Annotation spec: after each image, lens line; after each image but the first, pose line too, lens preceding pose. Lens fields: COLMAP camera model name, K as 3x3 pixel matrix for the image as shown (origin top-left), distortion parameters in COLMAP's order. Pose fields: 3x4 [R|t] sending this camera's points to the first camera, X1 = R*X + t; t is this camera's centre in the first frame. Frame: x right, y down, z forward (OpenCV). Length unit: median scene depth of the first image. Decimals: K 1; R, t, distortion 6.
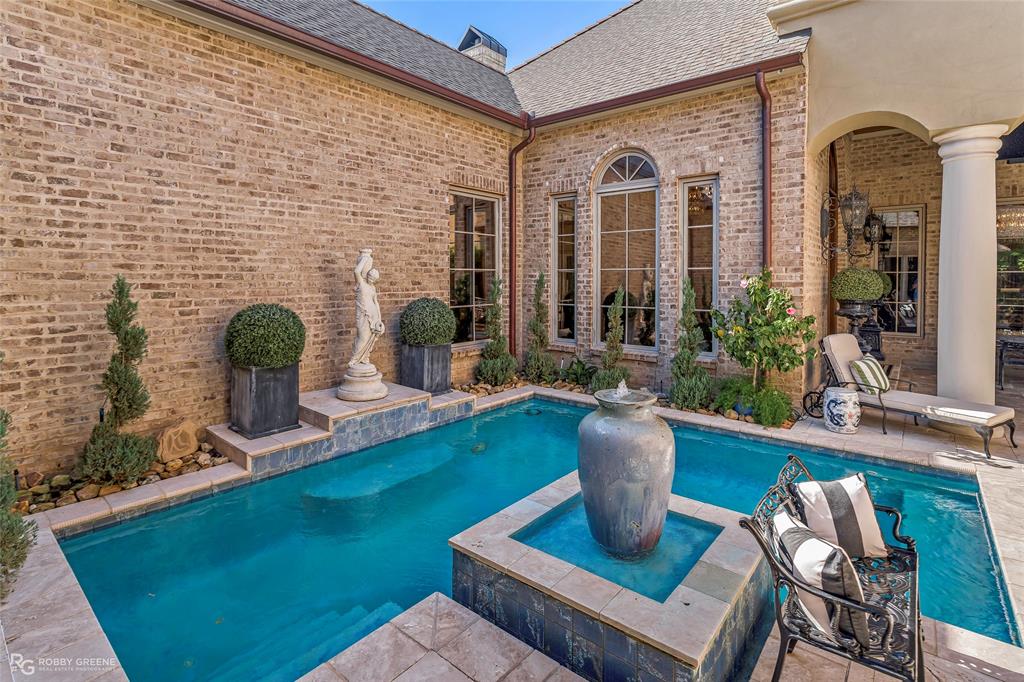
lens RADIAL K [[494.7, 0, 514.6], [0, 494.7, 280.0], [0, 0, 1]] dist [-0.000005, 0.000696]
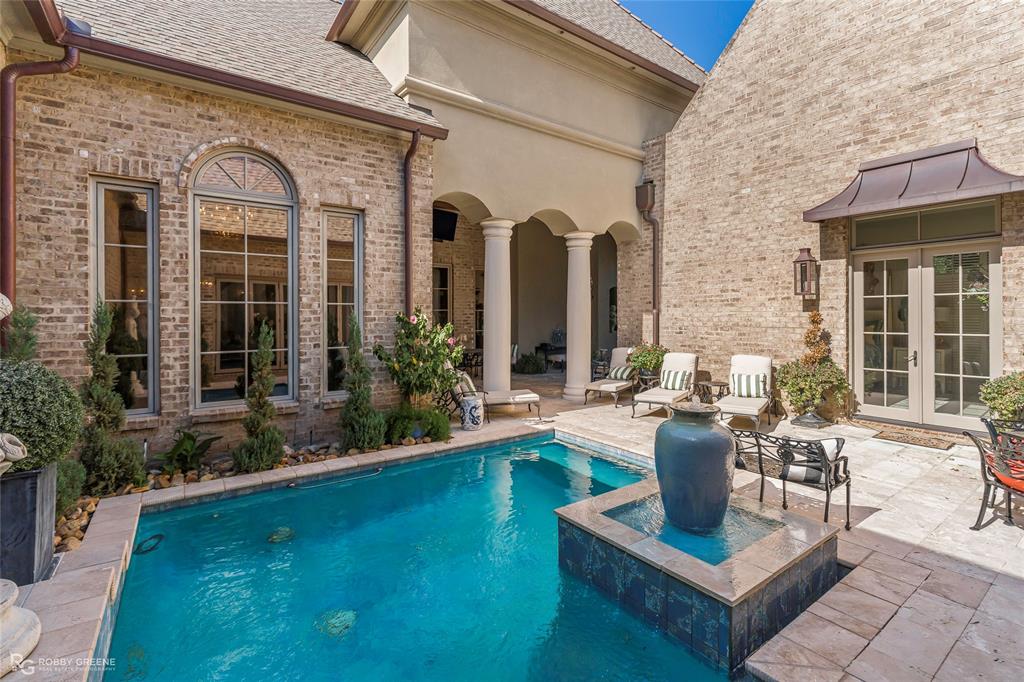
lens RADIAL K [[464.3, 0, 506.8], [0, 464.3, 316.6], [0, 0, 1]] dist [-0.010151, 0.000396]
pose [[0.260069, -0.001796, 0.965588, -0.480516], [0.006353, 0.999980, 0.000149, 0.003477], [-0.965569, 0.006096, 0.260075, 0.539611]]
